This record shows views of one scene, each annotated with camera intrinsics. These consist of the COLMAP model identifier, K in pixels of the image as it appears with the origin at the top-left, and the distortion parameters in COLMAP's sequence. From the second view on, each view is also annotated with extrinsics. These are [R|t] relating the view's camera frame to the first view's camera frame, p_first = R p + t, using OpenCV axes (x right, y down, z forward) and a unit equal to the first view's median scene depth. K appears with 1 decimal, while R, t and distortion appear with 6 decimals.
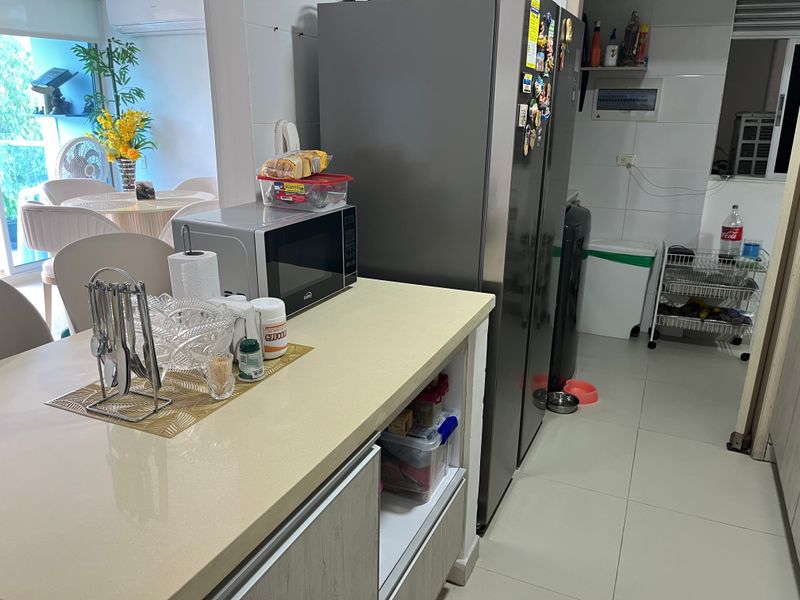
lens RADIAL K [[616.8, 0, 410.0], [0, 616.8, 297.9], [0, 0, 1]] dist [0.078208, -0.119444]
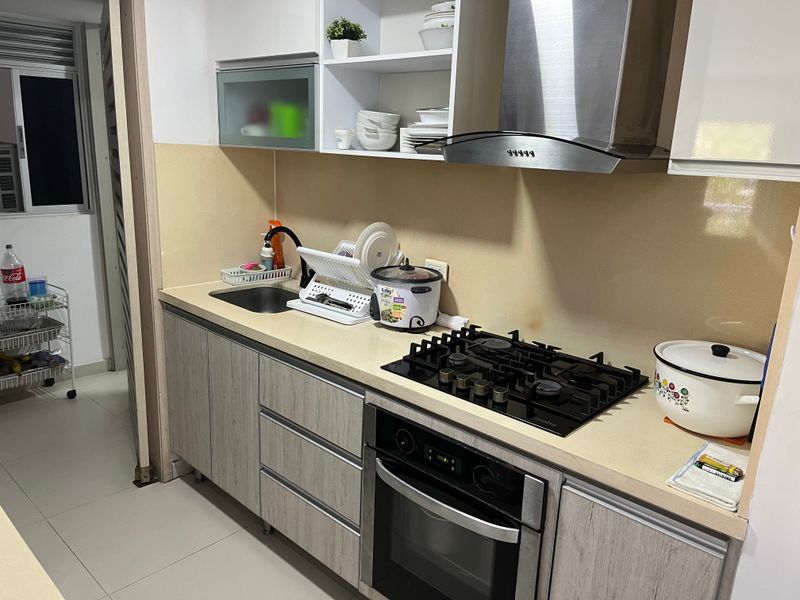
lens RADIAL K [[605.8, 0, 408.7], [0, 605.8, 303.6], [0, 0, 1]] dist [0.082410, -0.112121]
pose [[0.325679, -0.238051, 0.915022, -0.136472], [0.237668, 0.957322, 0.164464, -0.074099], [-0.915121, 0.163909, 0.368357, 0.139027]]
